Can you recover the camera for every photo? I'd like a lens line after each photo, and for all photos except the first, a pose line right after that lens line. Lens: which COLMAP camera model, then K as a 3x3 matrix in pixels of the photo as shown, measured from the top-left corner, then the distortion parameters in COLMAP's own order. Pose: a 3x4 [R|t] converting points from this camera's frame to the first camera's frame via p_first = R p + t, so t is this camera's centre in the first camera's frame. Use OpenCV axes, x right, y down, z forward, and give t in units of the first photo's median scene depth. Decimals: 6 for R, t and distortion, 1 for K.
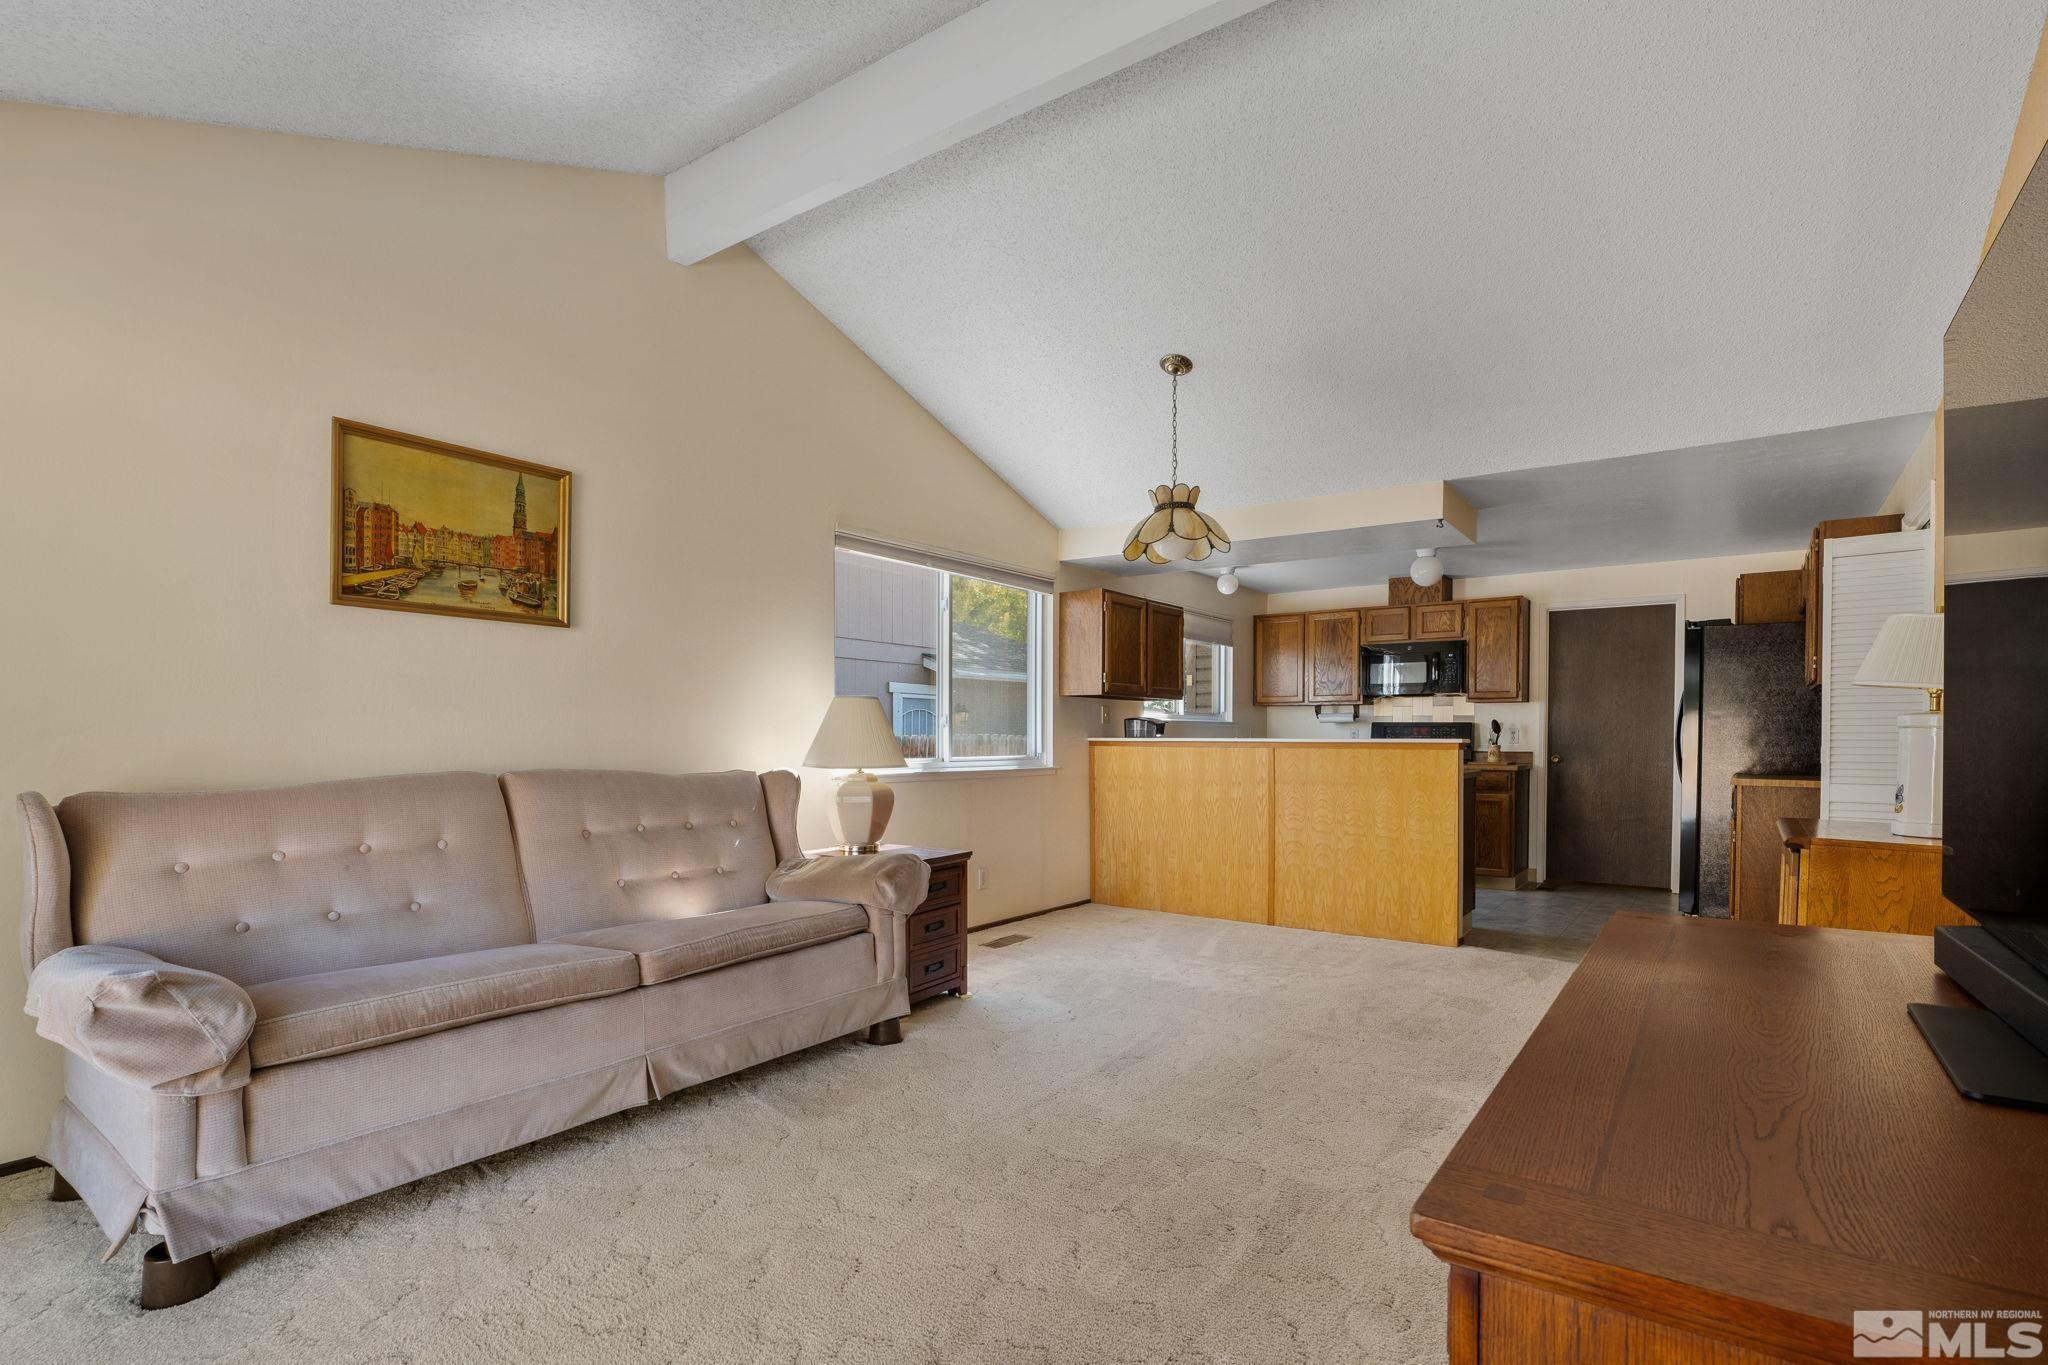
lens RADIAL K [[969.9, 0, 1019.6], [0, 969.9, 734.6], [0, 0, 1]] dist [0.000551, 0.000028]
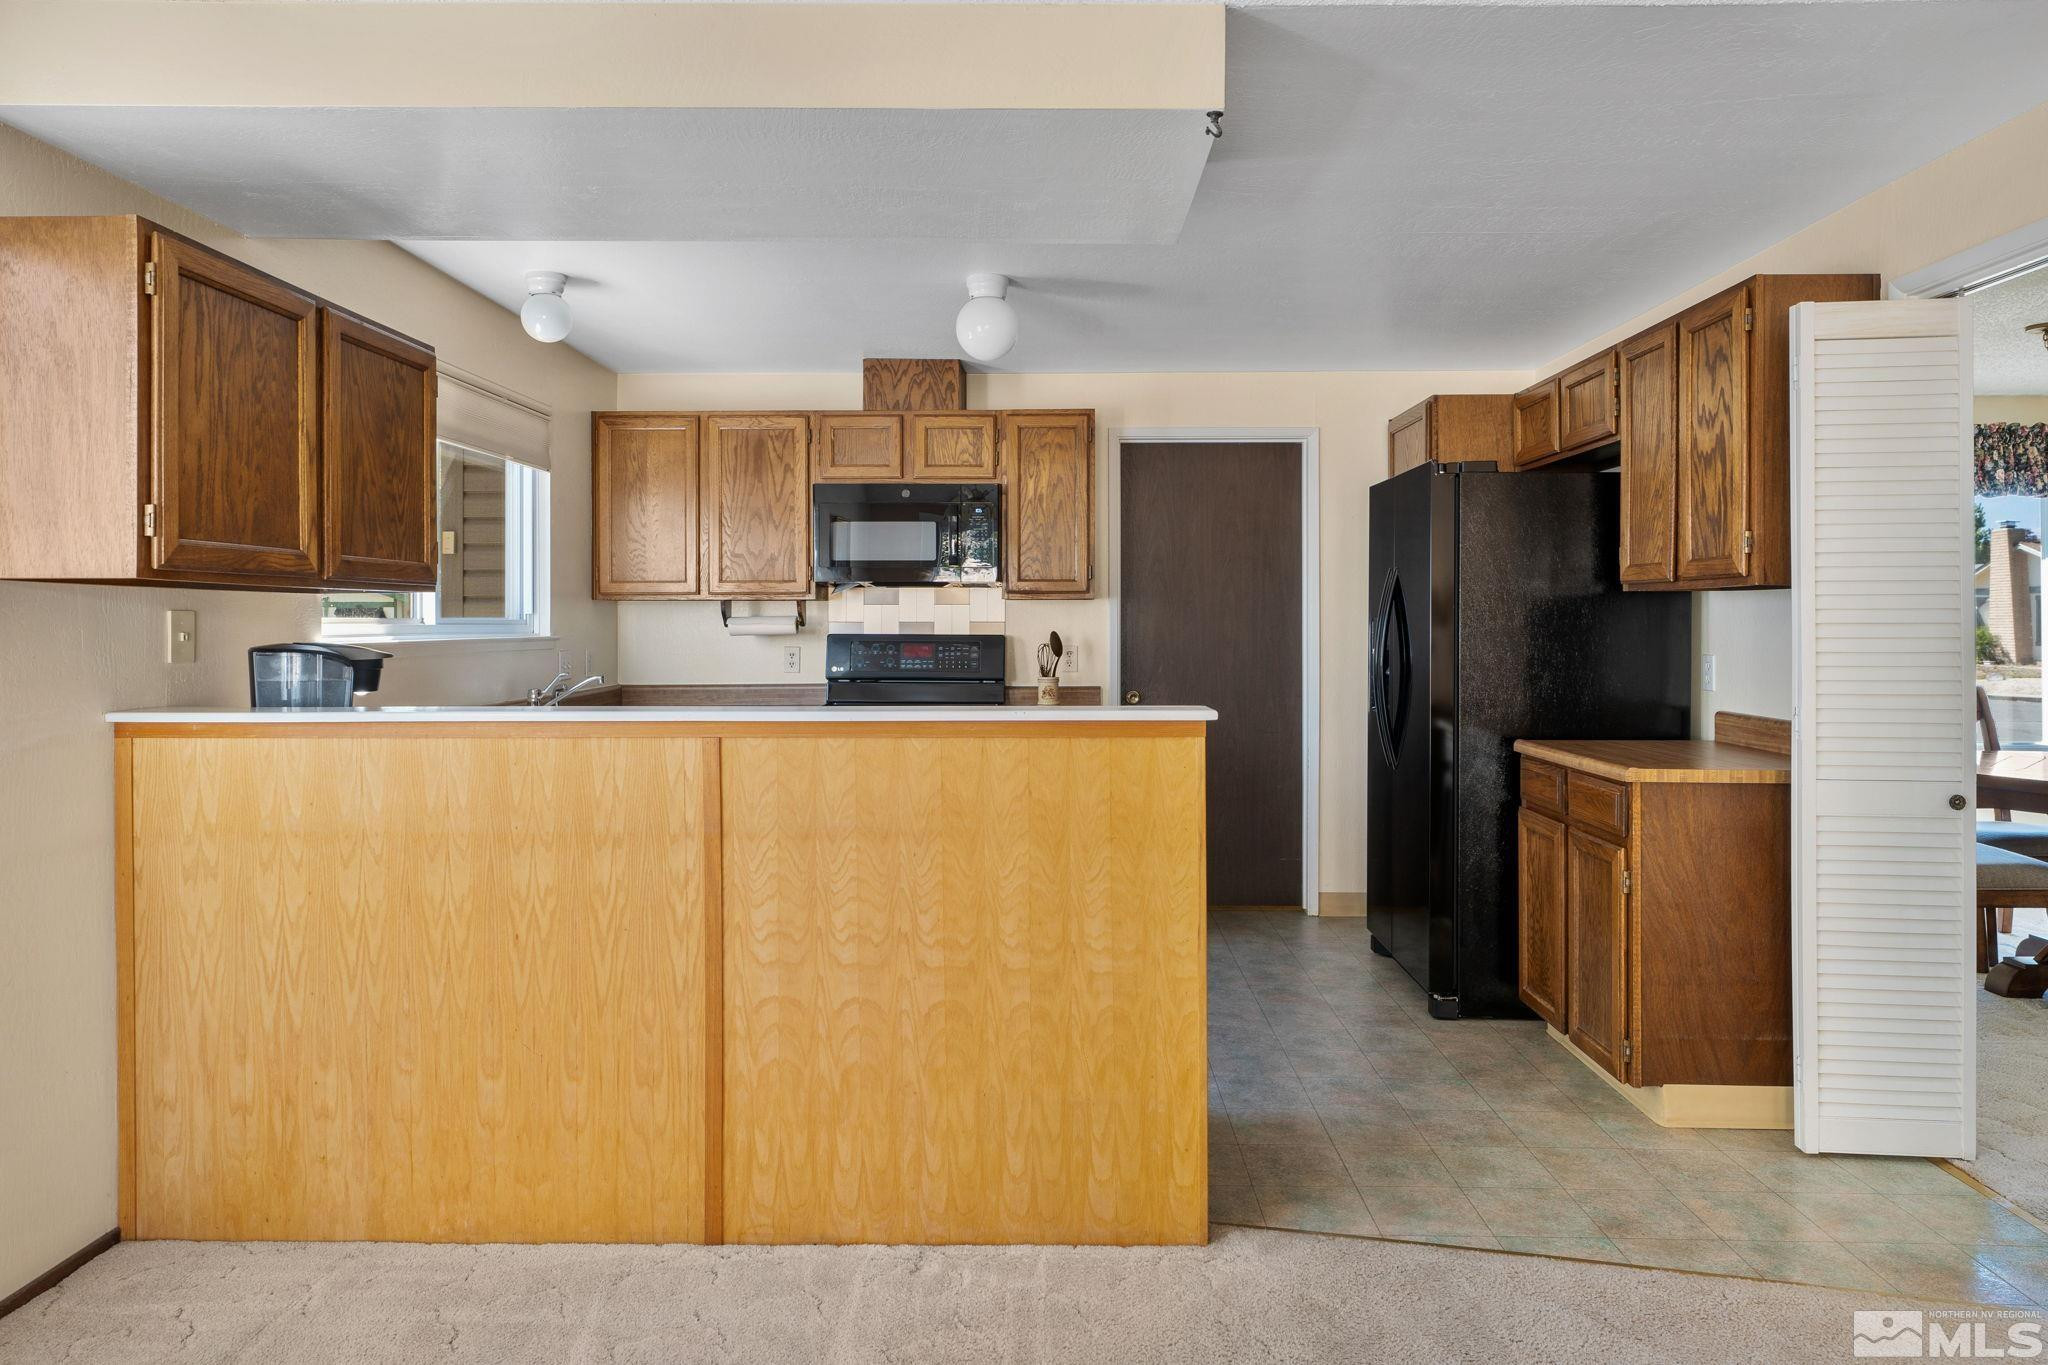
lens RADIAL K [[1279.3, 0, 1022.6], [0, 1279.3, 626.4], [0, 0, 1]] dist [0.004175, 0.000071]
pose [[0.824113, -0.004986, 0.566403, 0.067248], [0.003628, 0.999987, 0.003525, -0.020927], [-0.566413, -0.000850, 0.824121, 0.416215]]
